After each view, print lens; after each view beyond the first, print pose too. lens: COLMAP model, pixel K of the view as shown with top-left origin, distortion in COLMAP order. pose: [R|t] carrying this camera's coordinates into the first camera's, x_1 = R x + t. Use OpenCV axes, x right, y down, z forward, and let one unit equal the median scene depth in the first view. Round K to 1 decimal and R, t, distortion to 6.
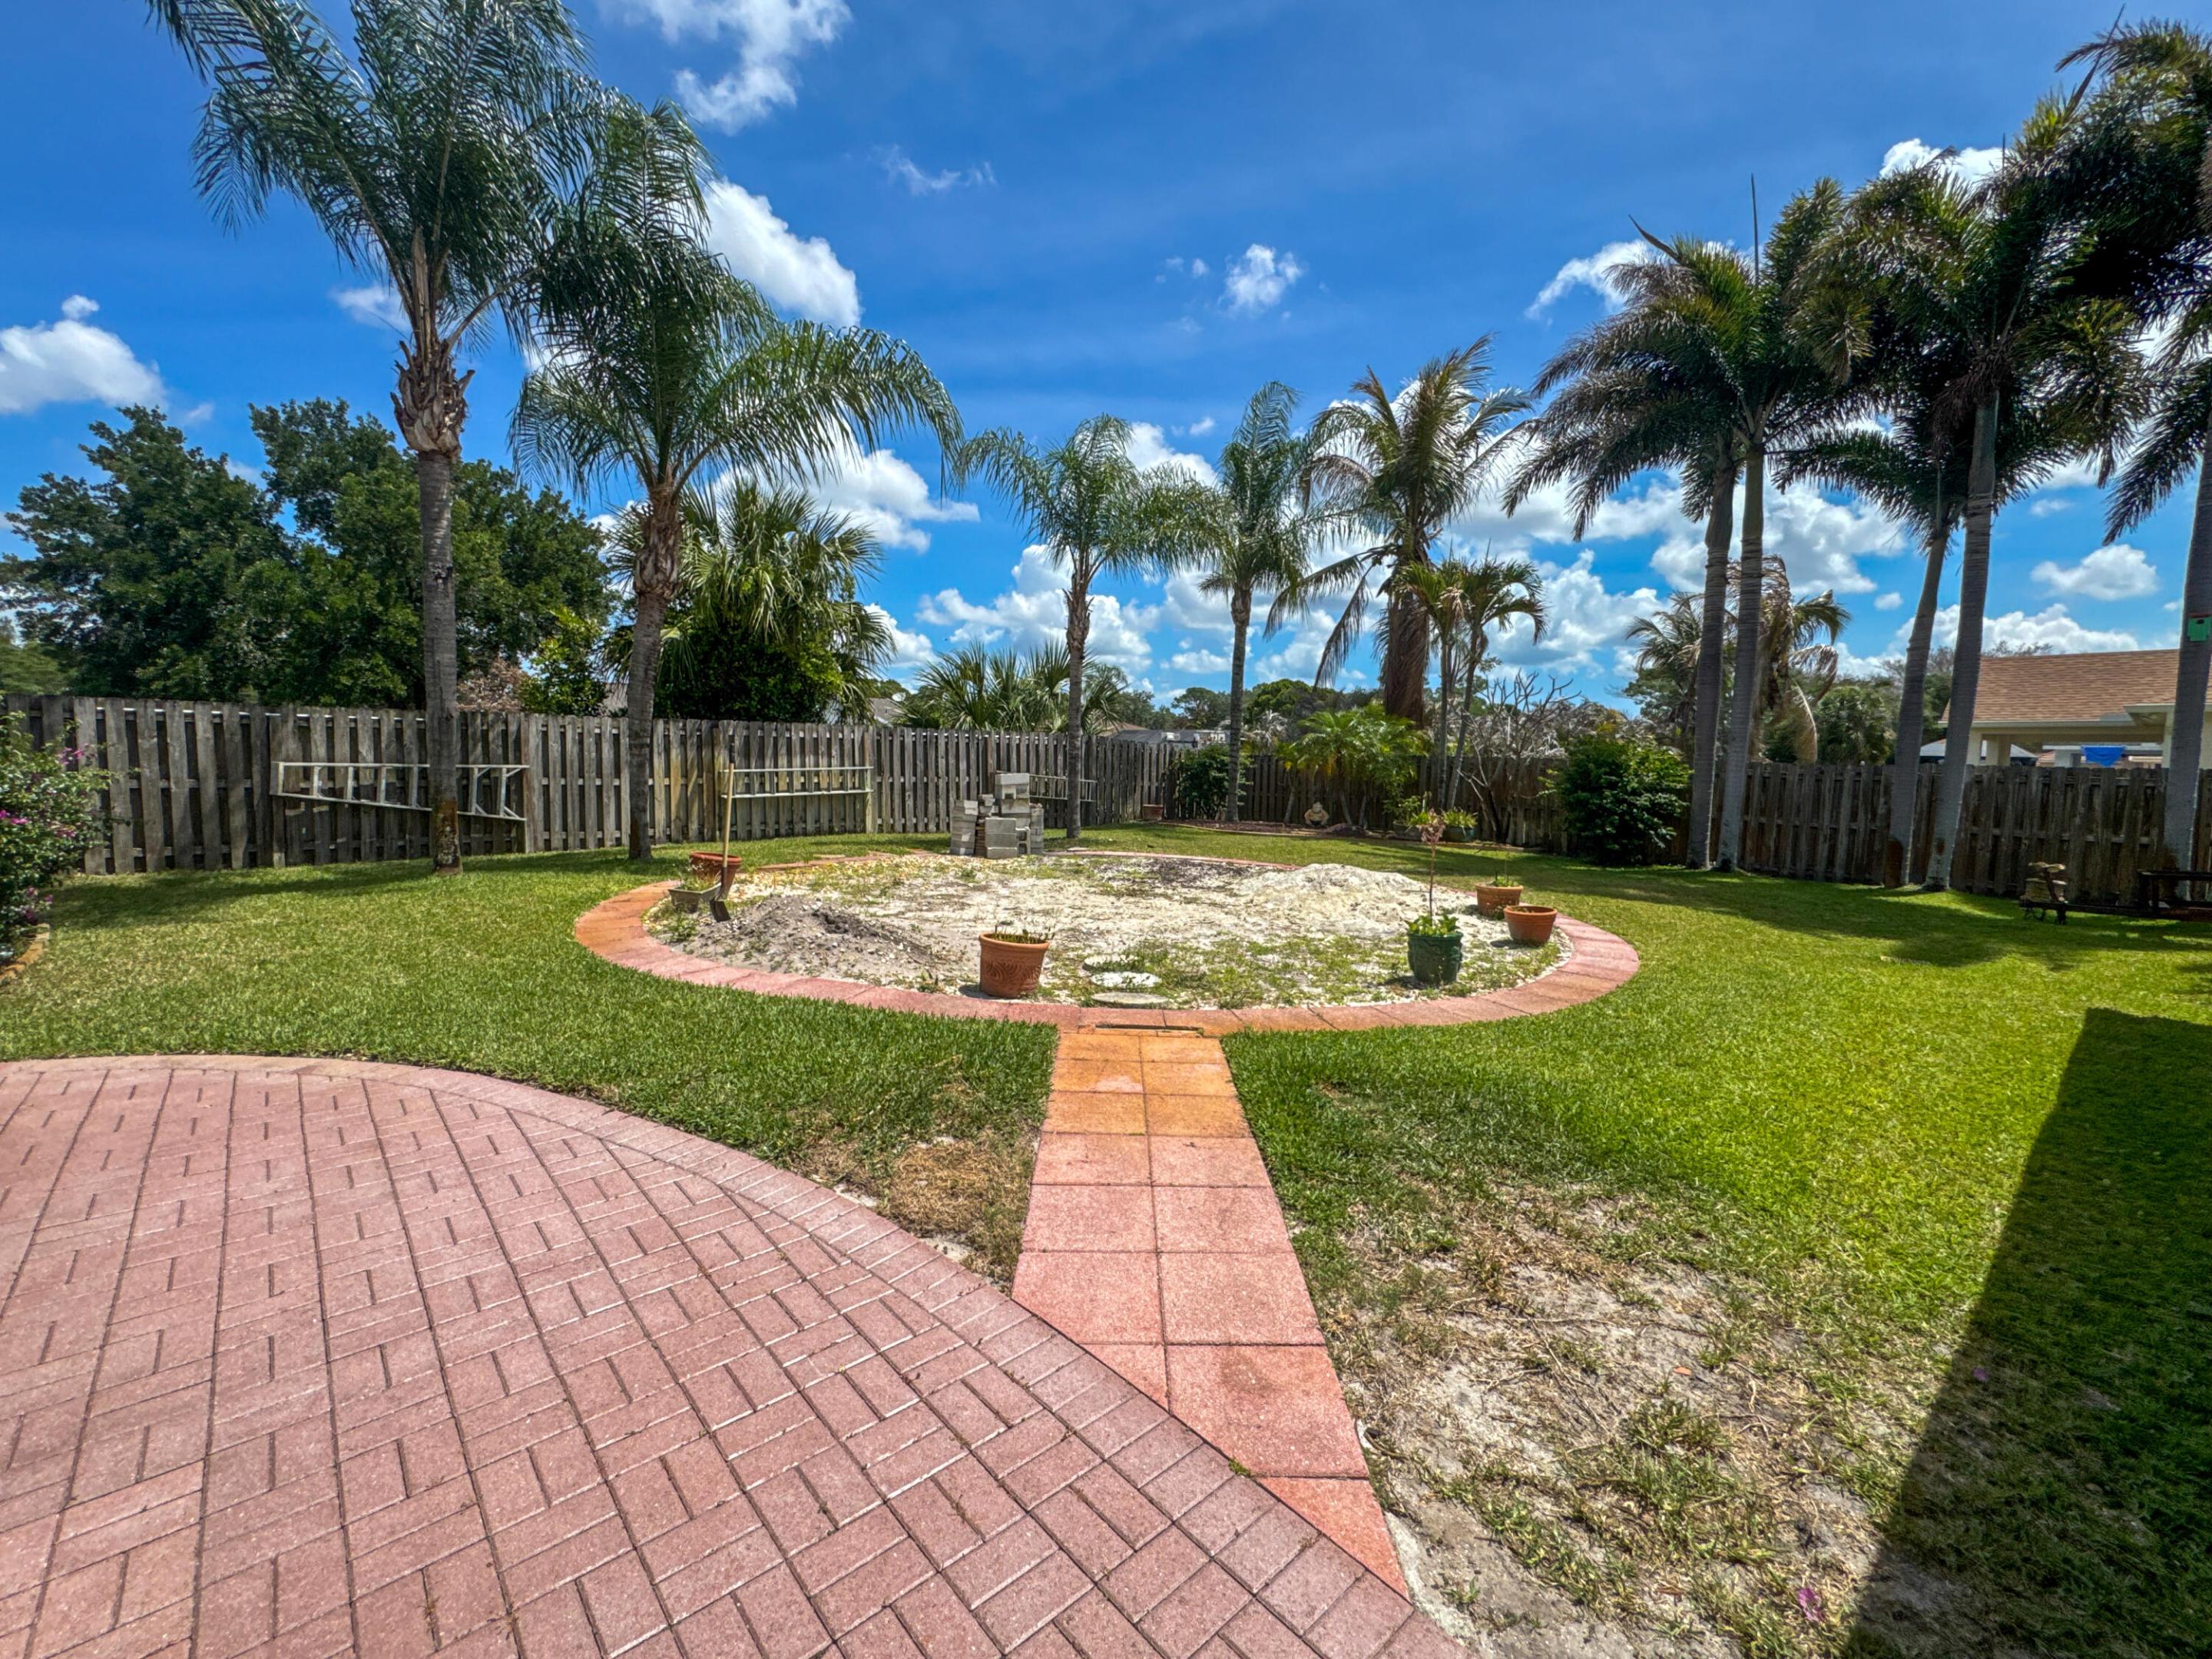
lens RADIAL K [[938.8, 0, 1103.4], [0, 938.8, 827.3], [0, 0, 1]] dist [-0.003108, 0.000388]
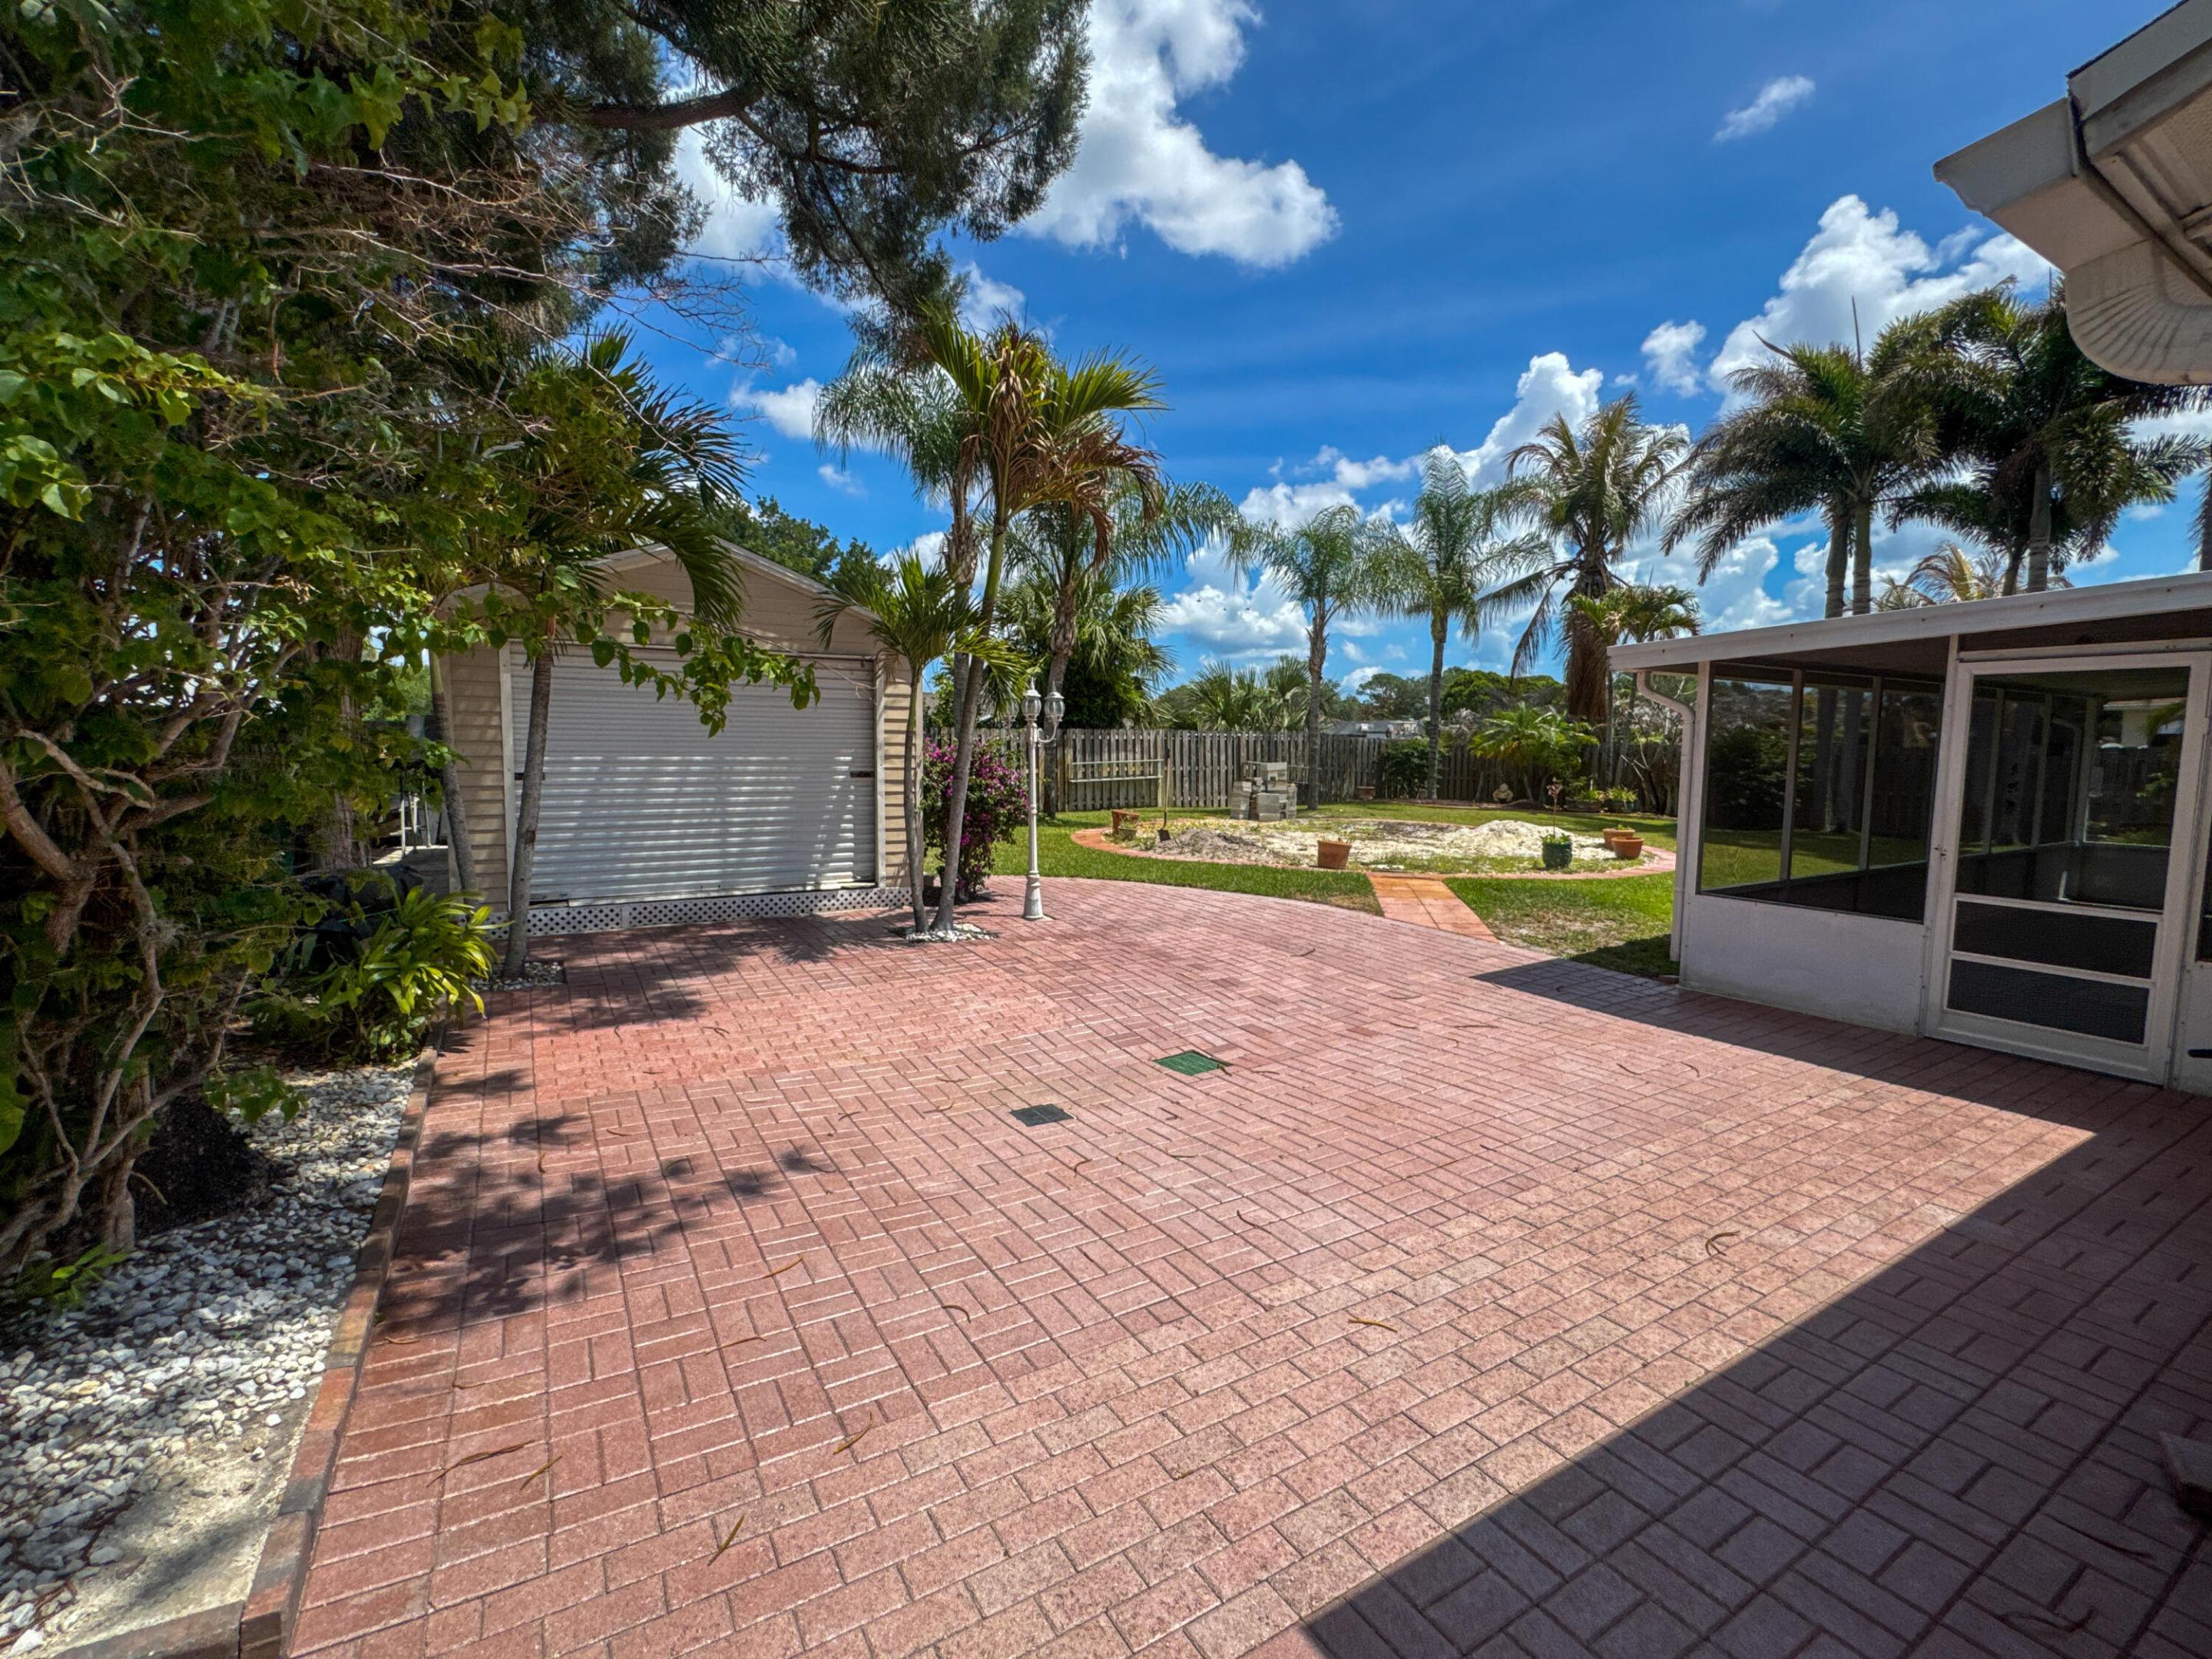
lens RADIAL K [[959.1, 0, 1100.9], [0, 959.1, 827.3], [0, 0, 1]] dist [-0.001959, -0.003241]
pose [[0.983015, 0.000377, -0.183524, -0.091060], [0.001122, 0.999967, 0.008063, 0.029603], [0.183521, -0.008132, 0.982982, -0.496591]]
